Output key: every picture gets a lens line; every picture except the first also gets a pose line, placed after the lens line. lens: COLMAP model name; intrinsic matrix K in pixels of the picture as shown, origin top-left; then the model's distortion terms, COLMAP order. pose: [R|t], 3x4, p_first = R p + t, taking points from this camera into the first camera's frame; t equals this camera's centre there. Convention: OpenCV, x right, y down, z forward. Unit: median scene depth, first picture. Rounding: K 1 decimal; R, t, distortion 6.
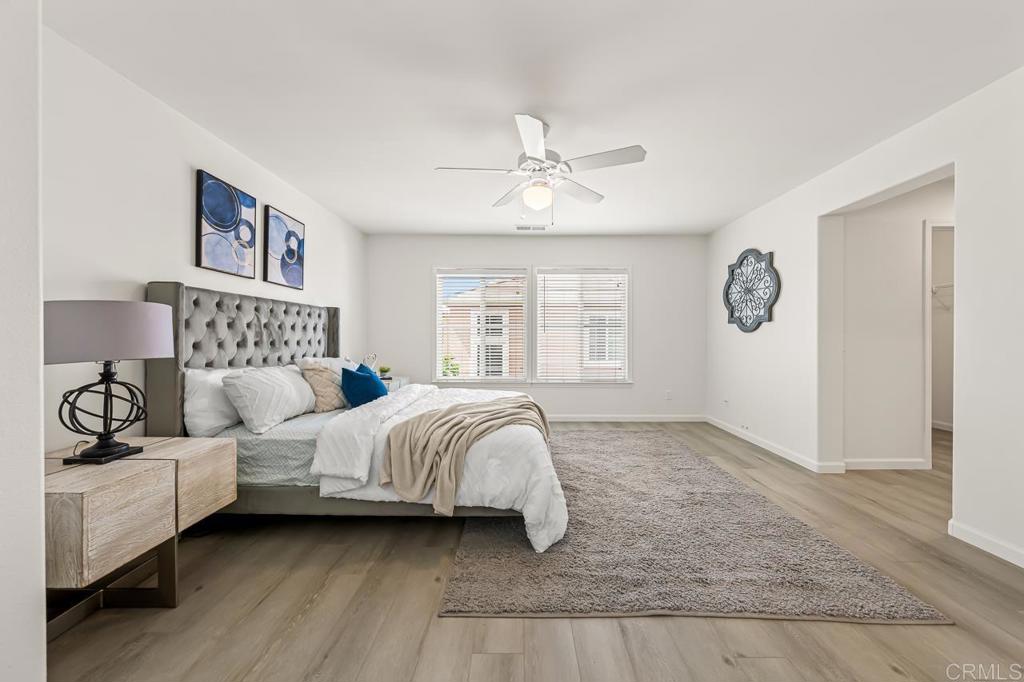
lens RADIAL K [[356.4, 0, 515.8], [0, 356.4, 340.5], [0, 0, 1]] dist [-0.000741, -0.000063]
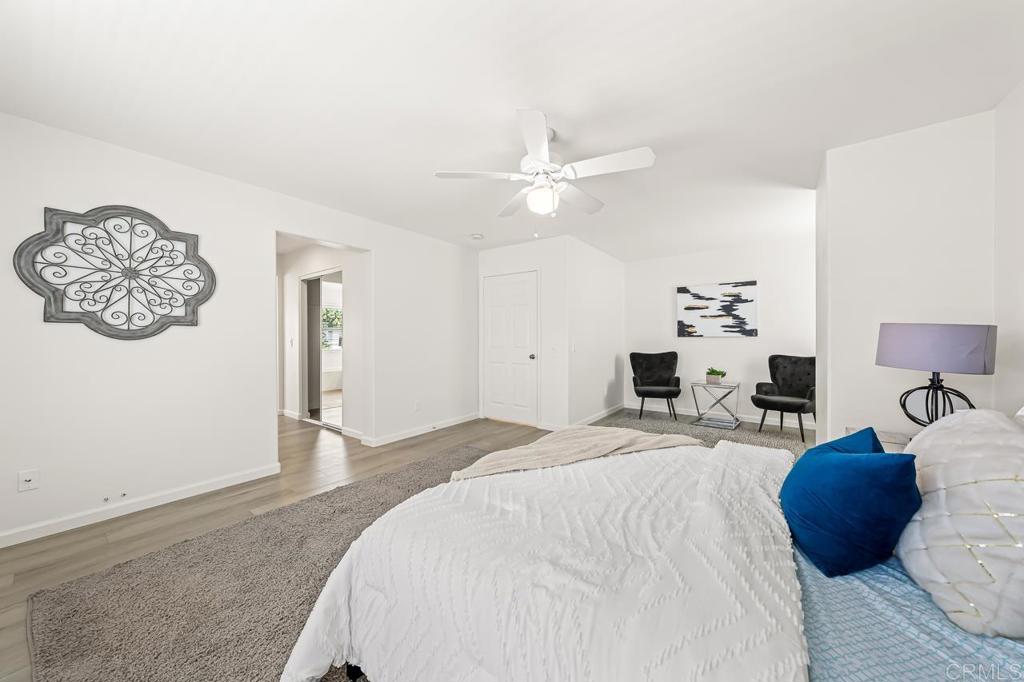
lens RADIAL K [[356.4, 0, 515.8], [0, 356.4, 340.5], [0, 0, 1]] dist [-0.000741, -0.000063]
pose [[-0.798053, -0.007009, 0.602547, -0.279224], [0.003809, 0.999854, 0.016675, -0.030015], [-0.602575, 0.015603, -0.797909, 1.131741]]
